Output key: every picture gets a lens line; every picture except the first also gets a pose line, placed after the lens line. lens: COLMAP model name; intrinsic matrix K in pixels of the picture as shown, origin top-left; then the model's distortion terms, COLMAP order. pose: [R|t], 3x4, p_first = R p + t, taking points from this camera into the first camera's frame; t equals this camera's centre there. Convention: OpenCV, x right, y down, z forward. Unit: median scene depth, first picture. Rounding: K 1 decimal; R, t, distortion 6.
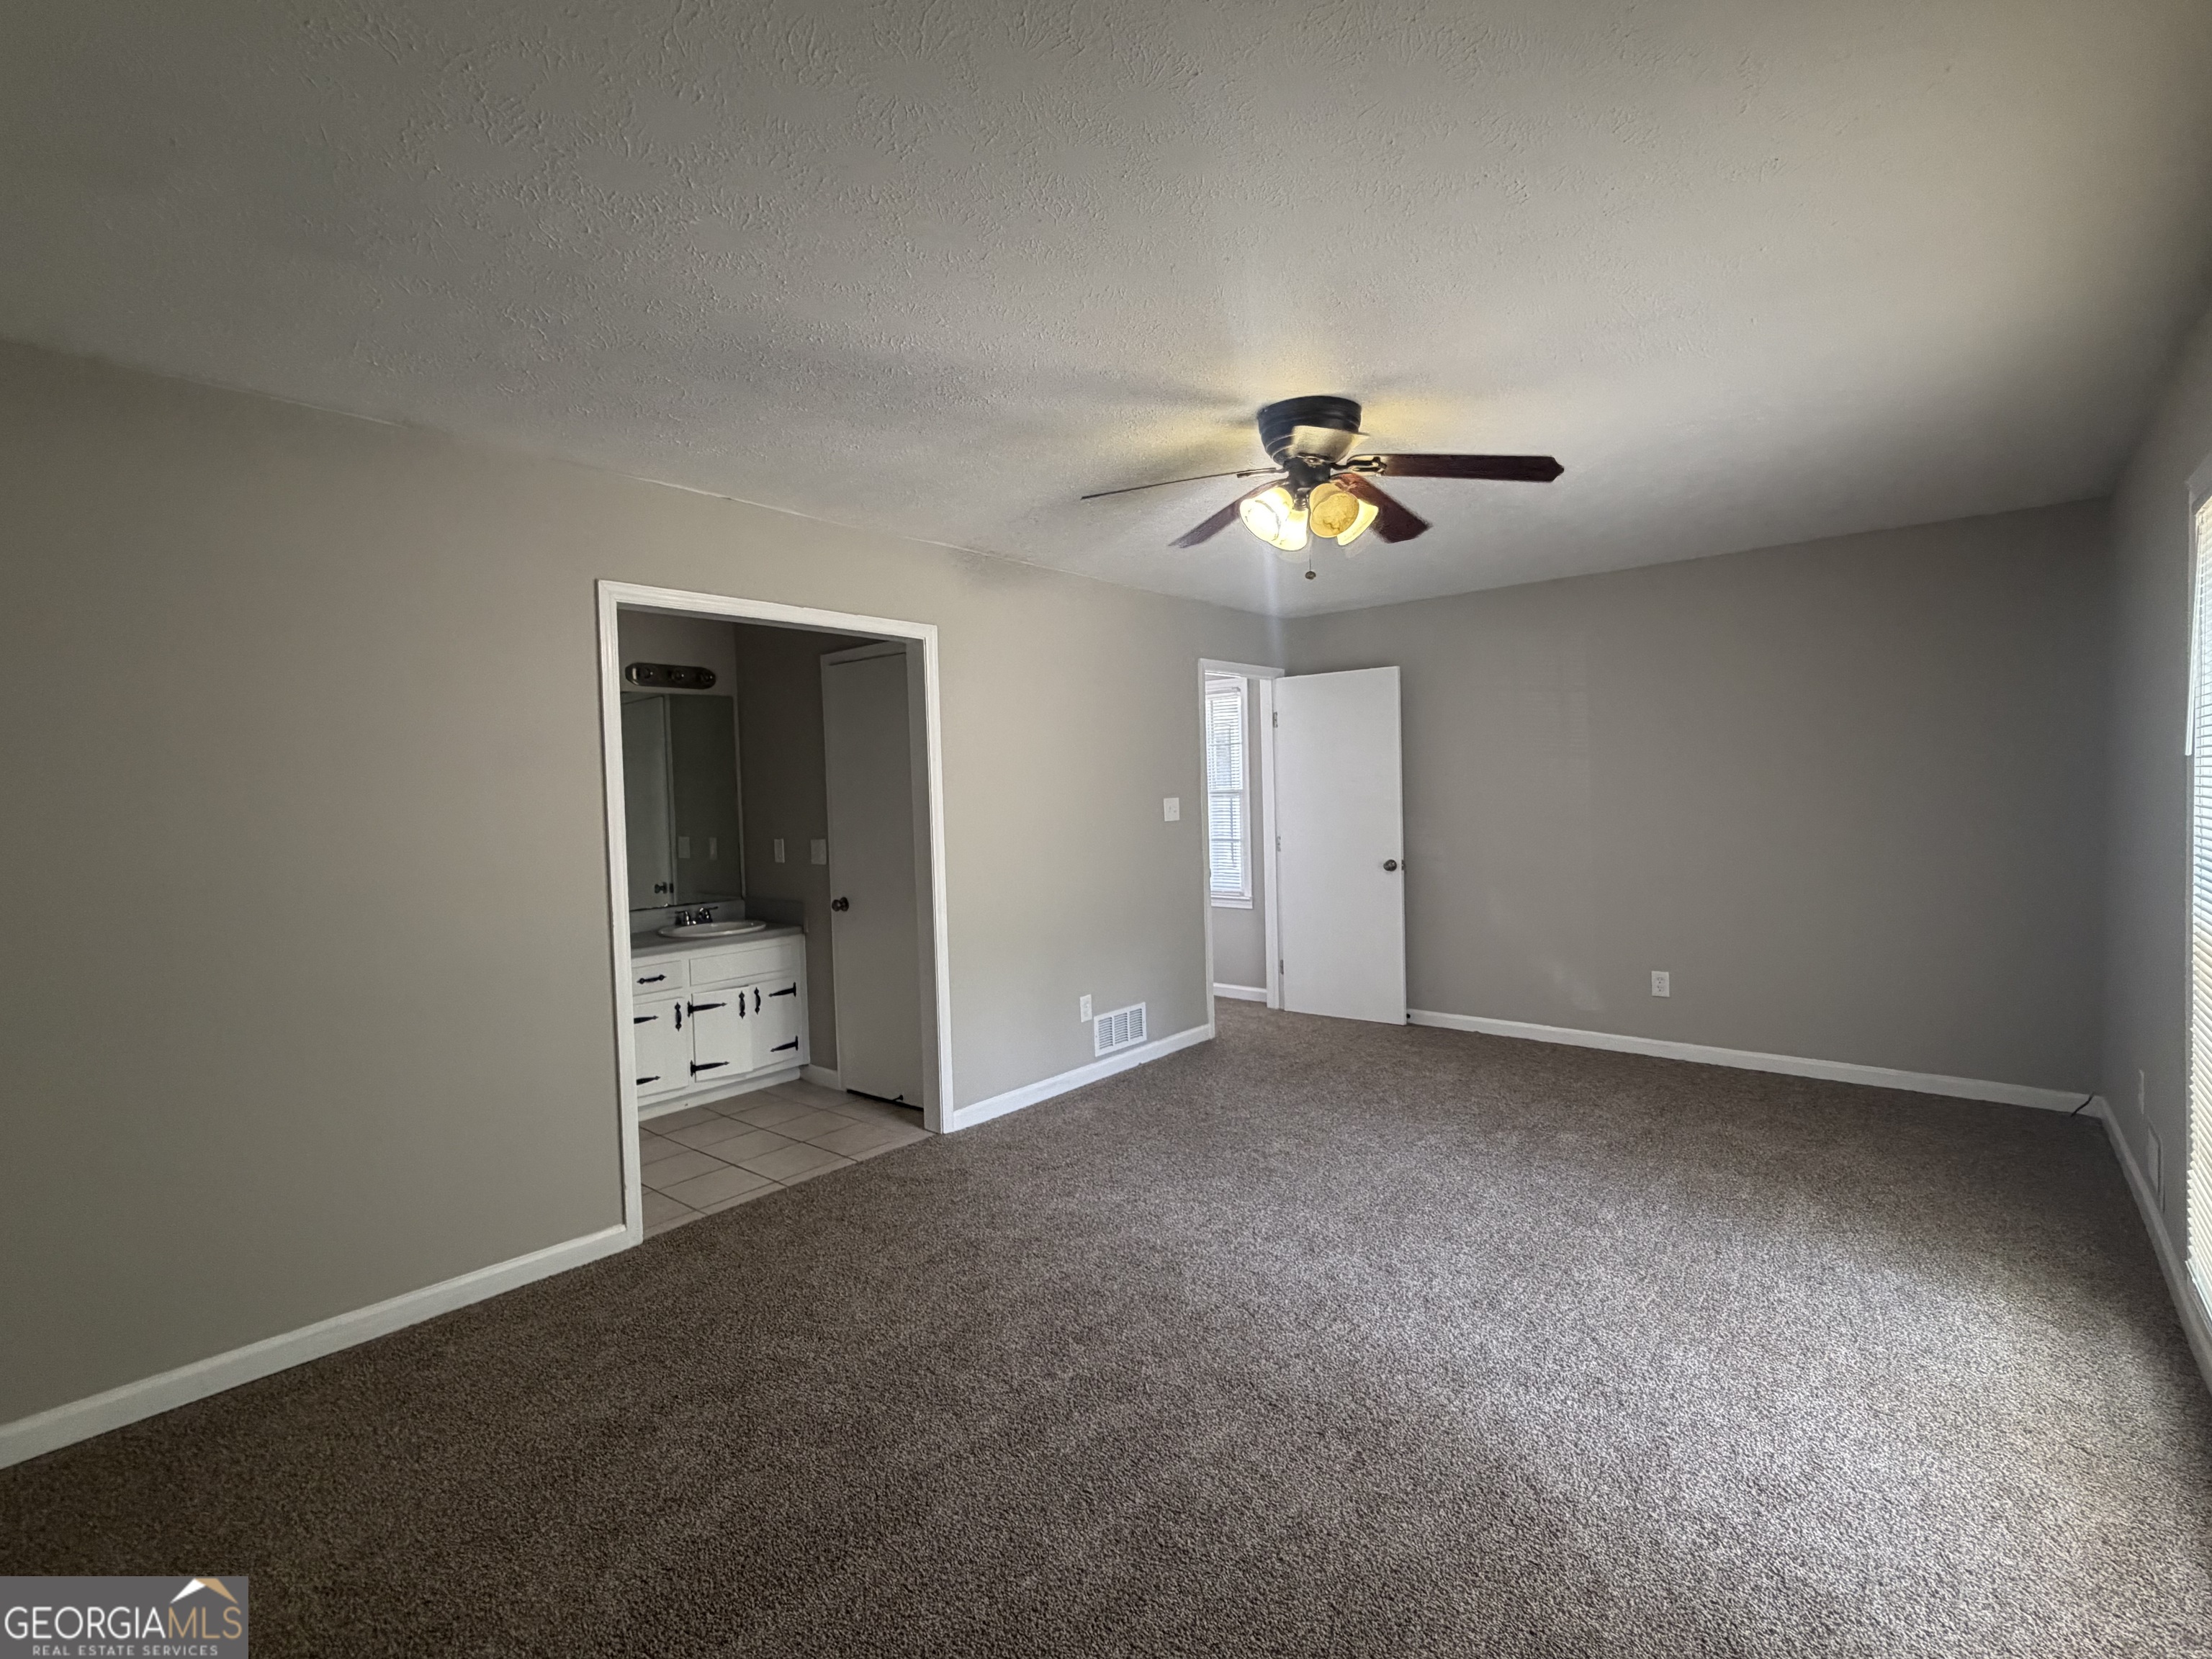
lens RADIAL K [[1009.7, 0, 1107.4], [0, 1009.7, 836.7], [0, 0, 1]] dist [-0.004483, 0.006000]
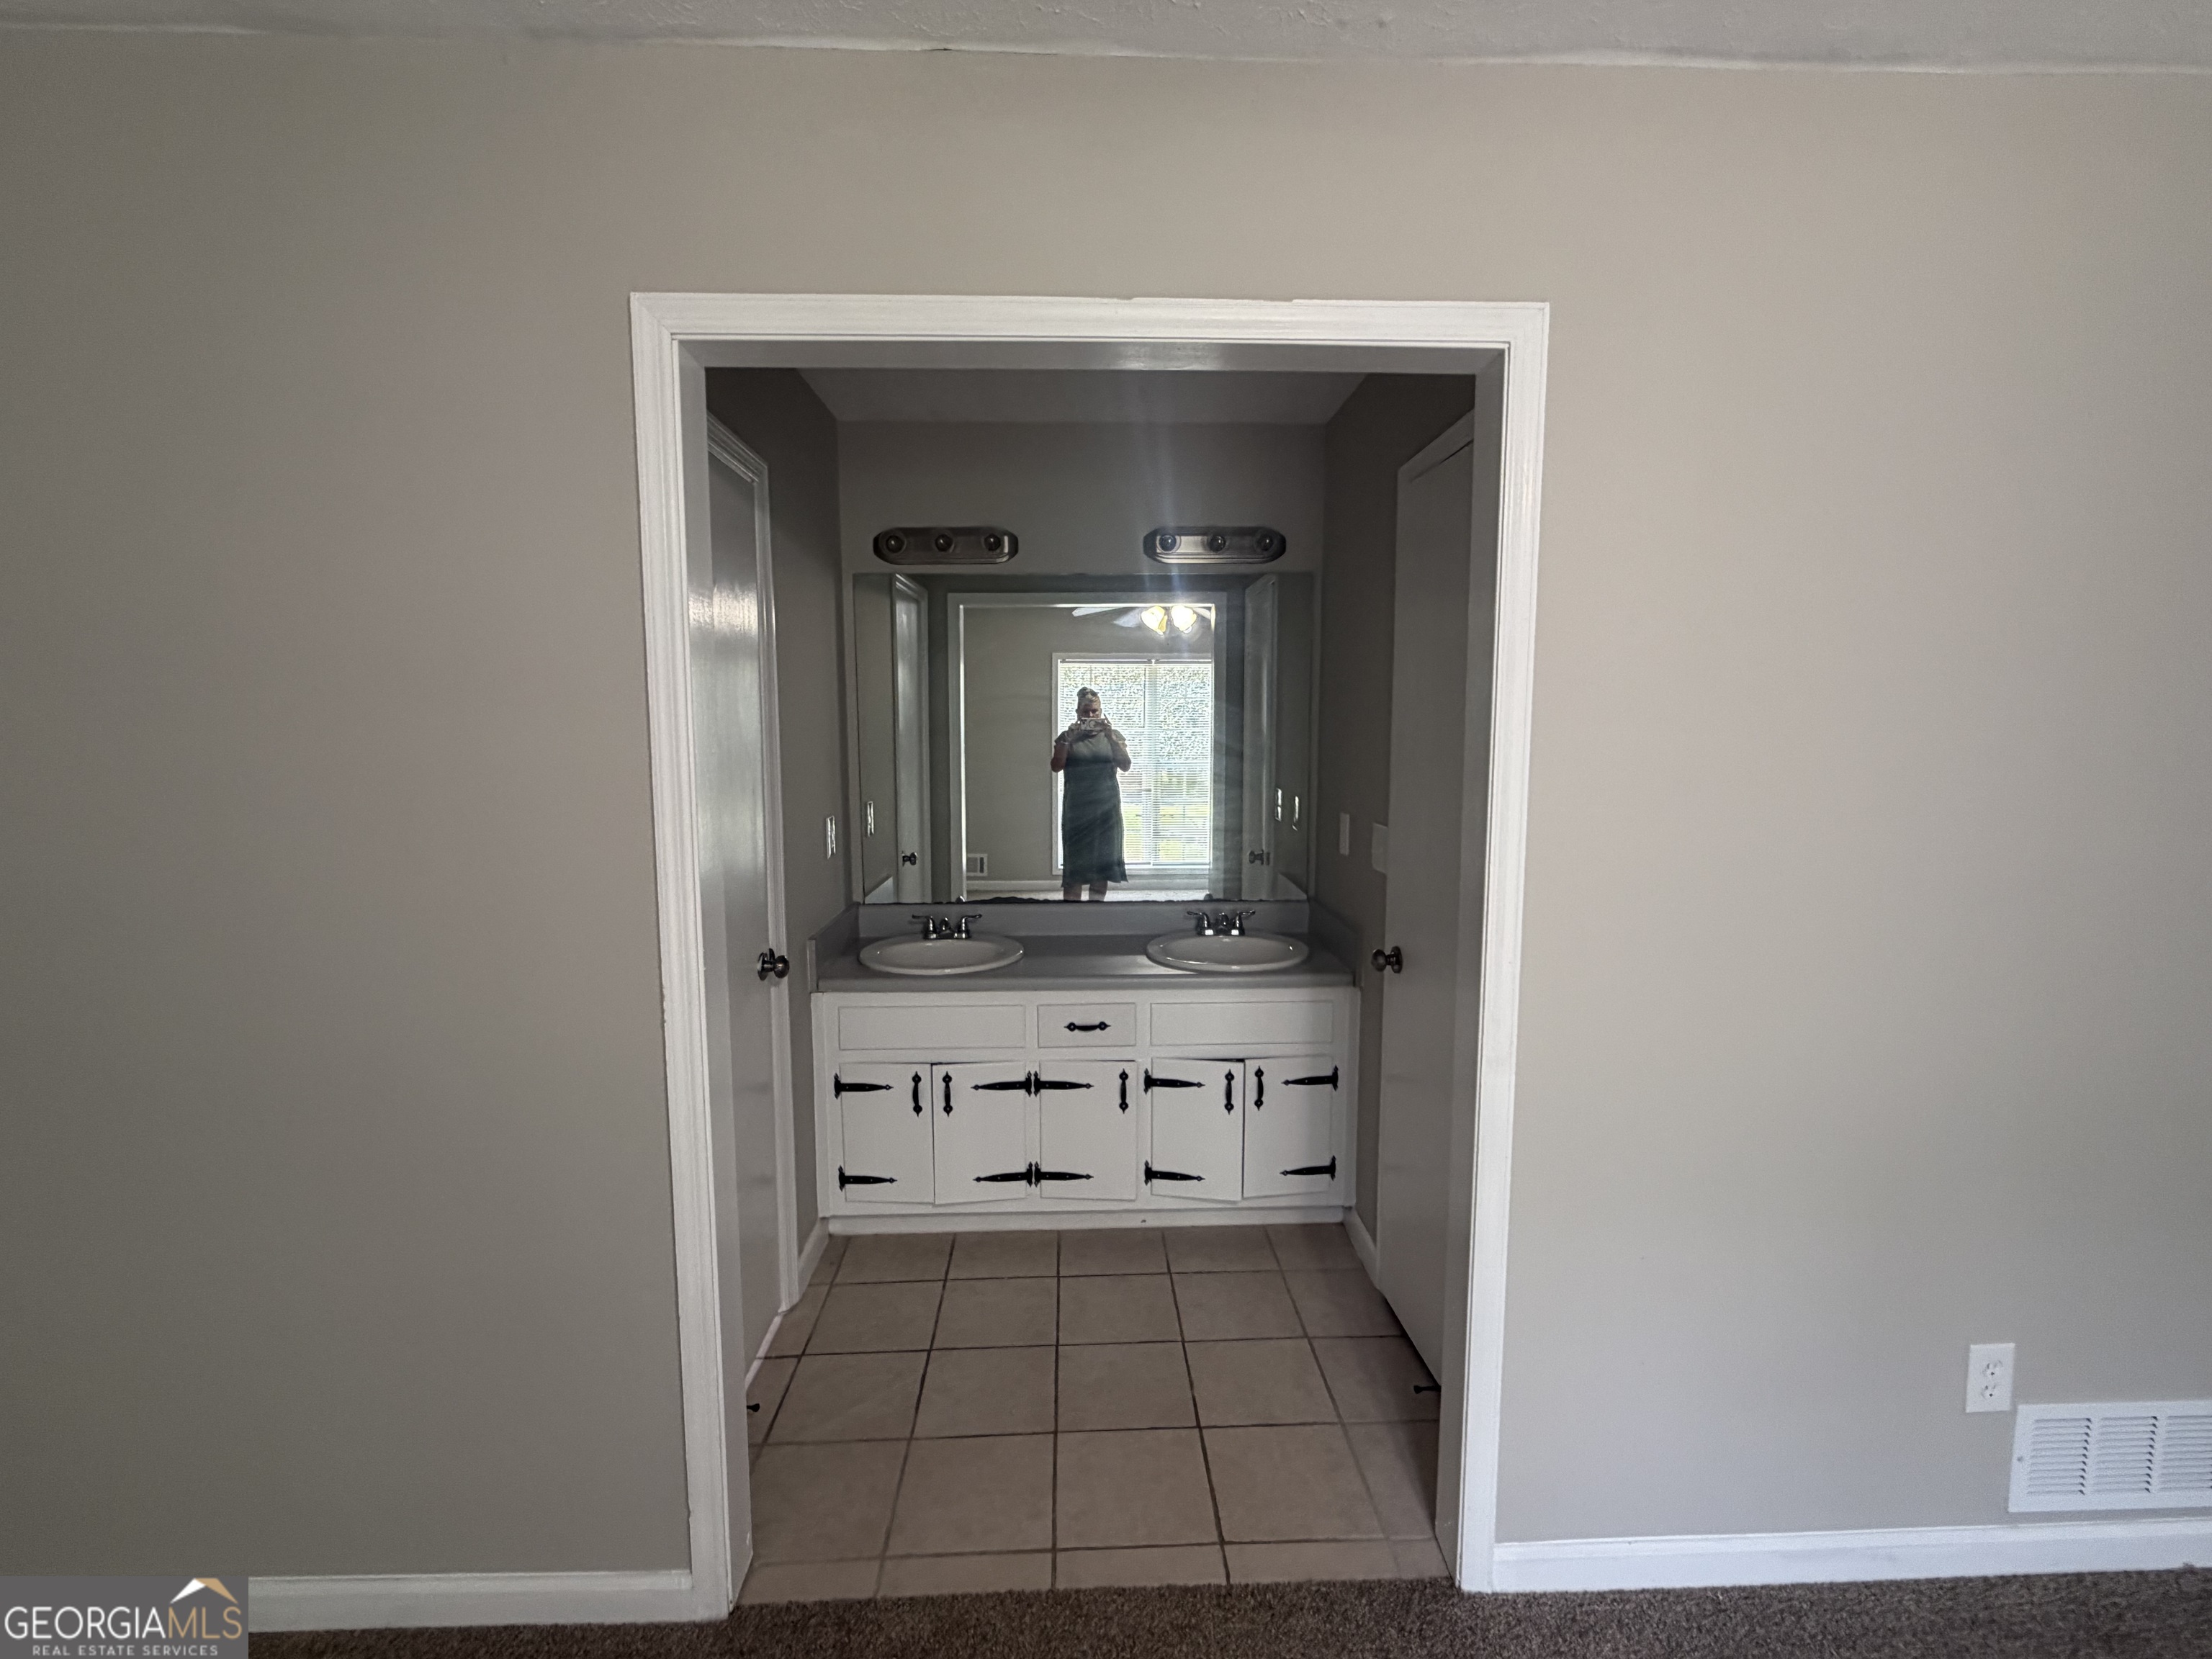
lens RADIAL K [[1009.7, 0, 1107.4], [0, 1009.7, 836.7], [0, 0, 1]] dist [-0.004483, 0.006000]
pose [[0.676816, 0.108755, -0.728075, 0.006994], [-0.046611, 0.993374, 0.105054, -0.041836], [0.734675, -0.037166, 0.677400, 0.539508]]
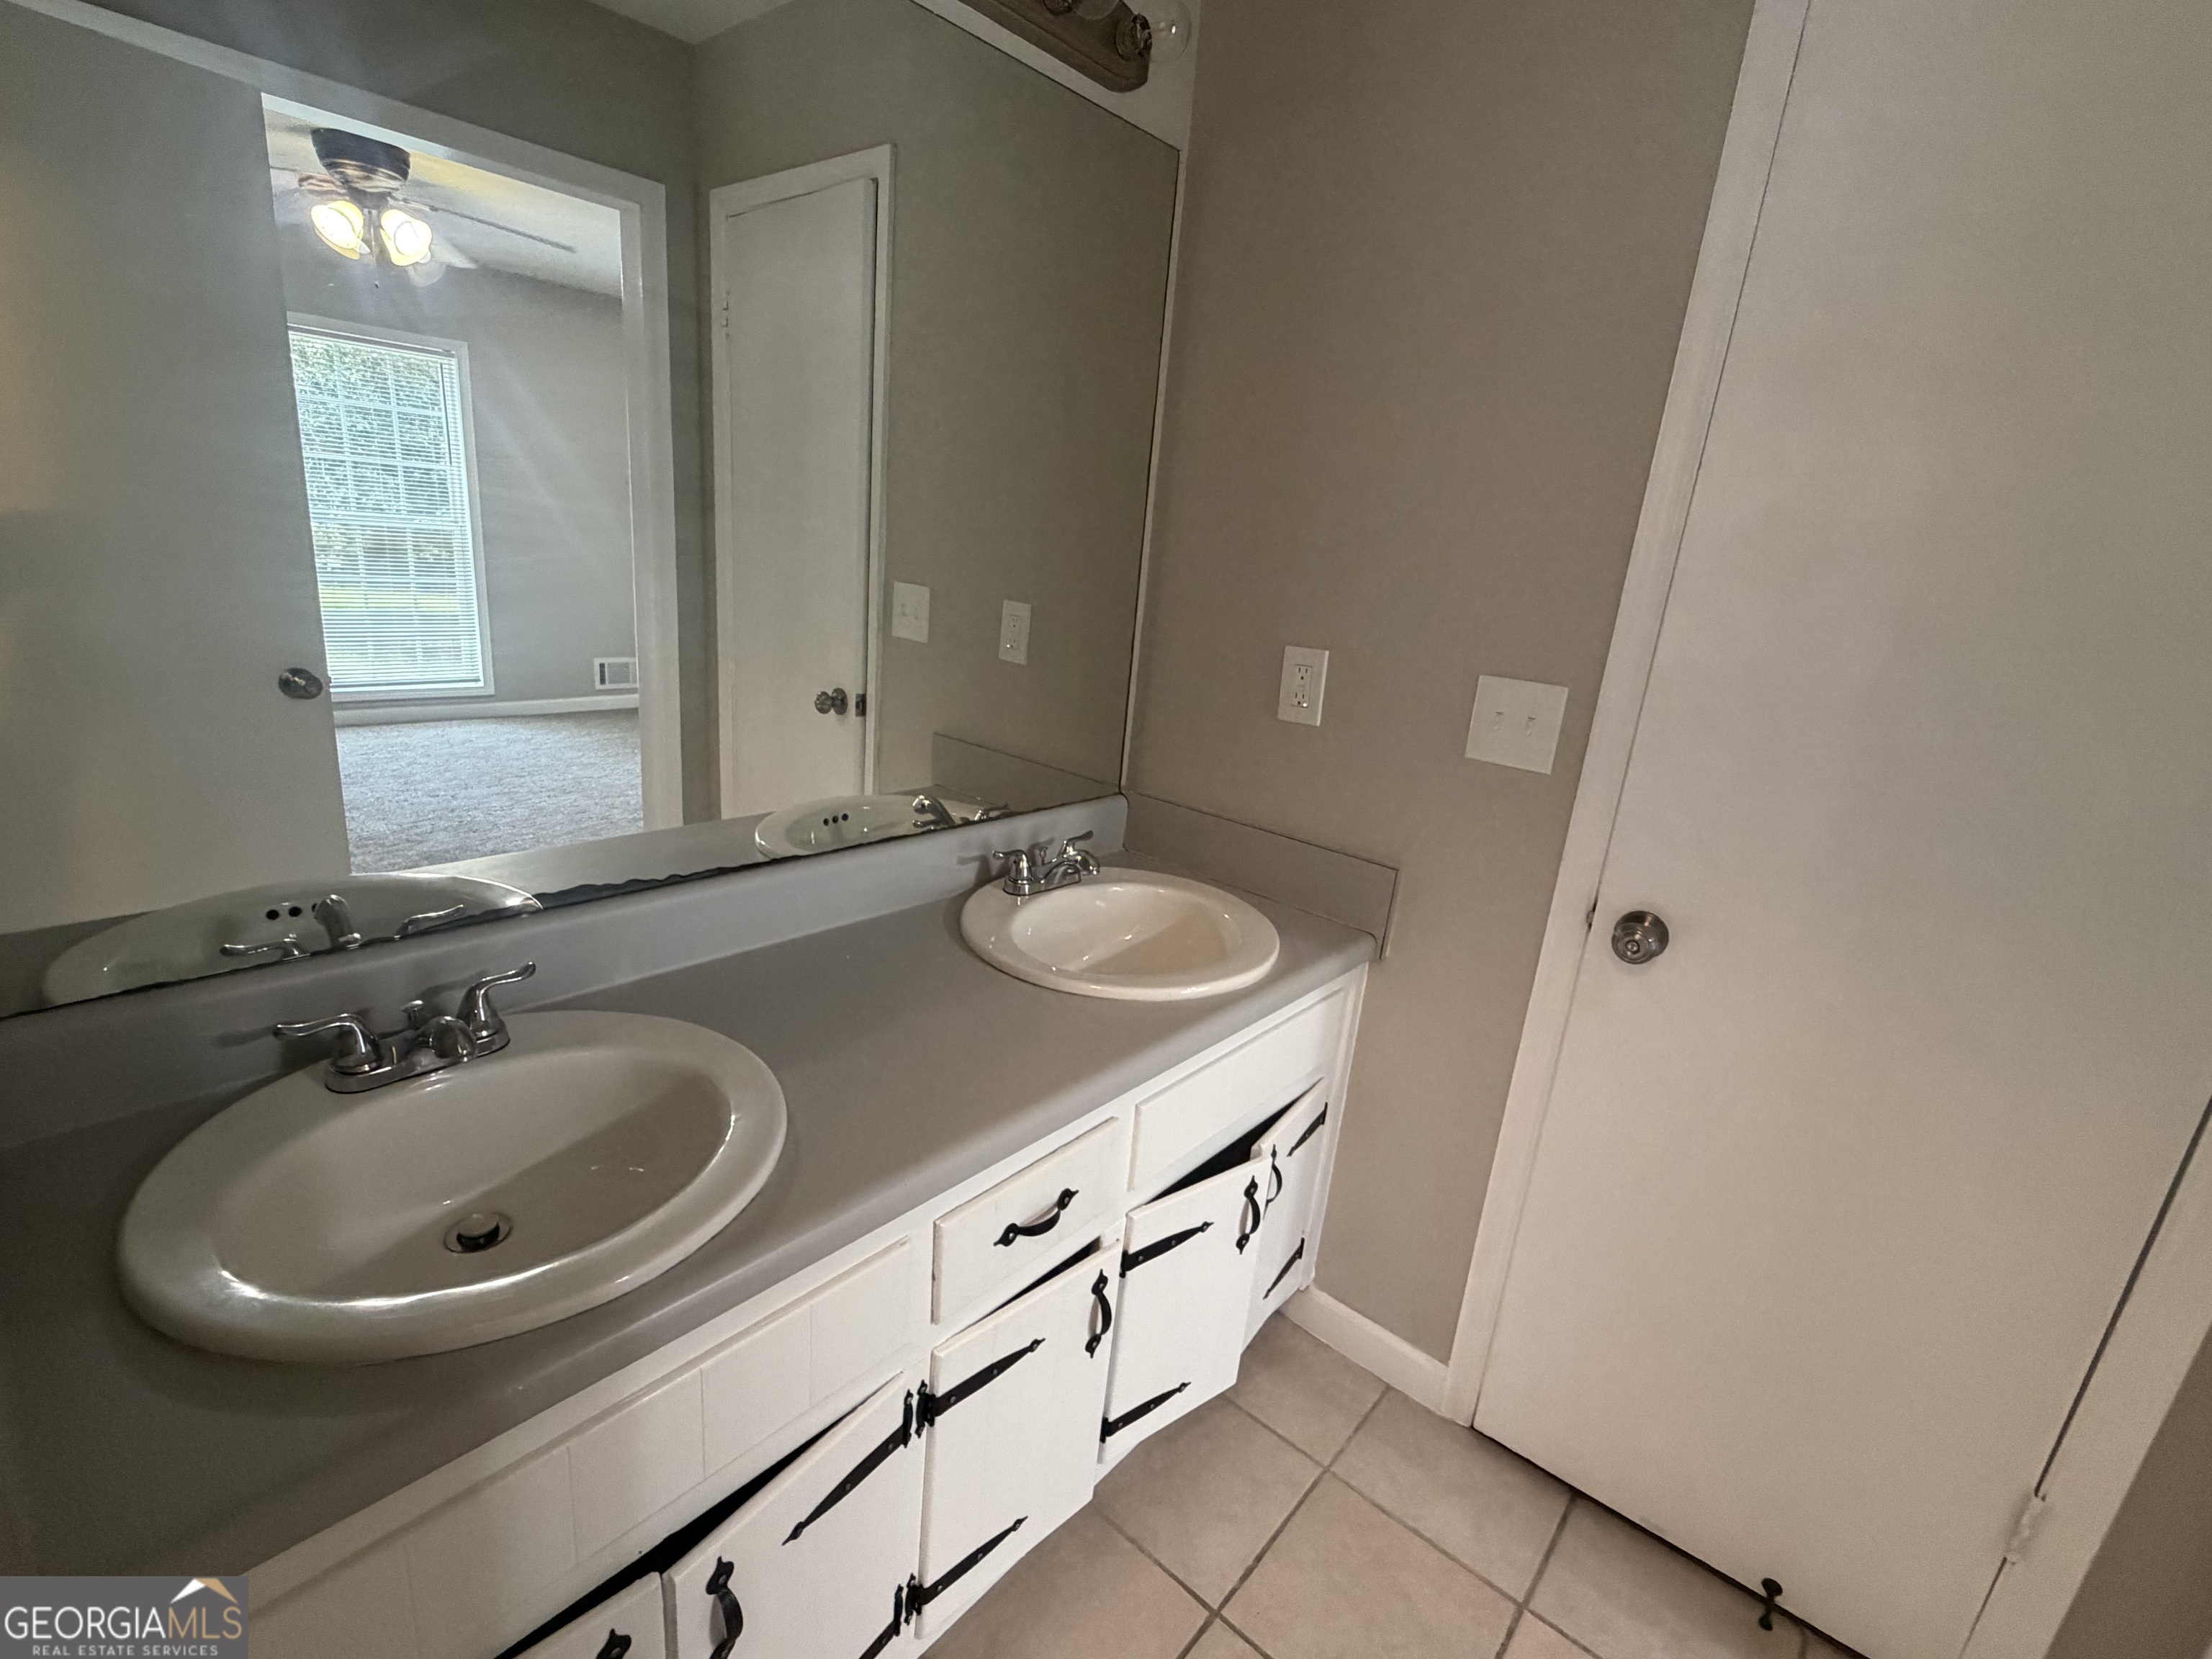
lens RADIAL K [[1009.7, 0, 1107.4], [0, 1009.7, 836.7], [0, 0, 1]] dist [-0.004483, 0.006000]
pose [[0.993337, 0.109226, 0.036747, -0.423107], [-0.114895, 0.963363, 0.242343, -0.011388], [-0.008931, -0.244951, 0.969494, 0.724059]]
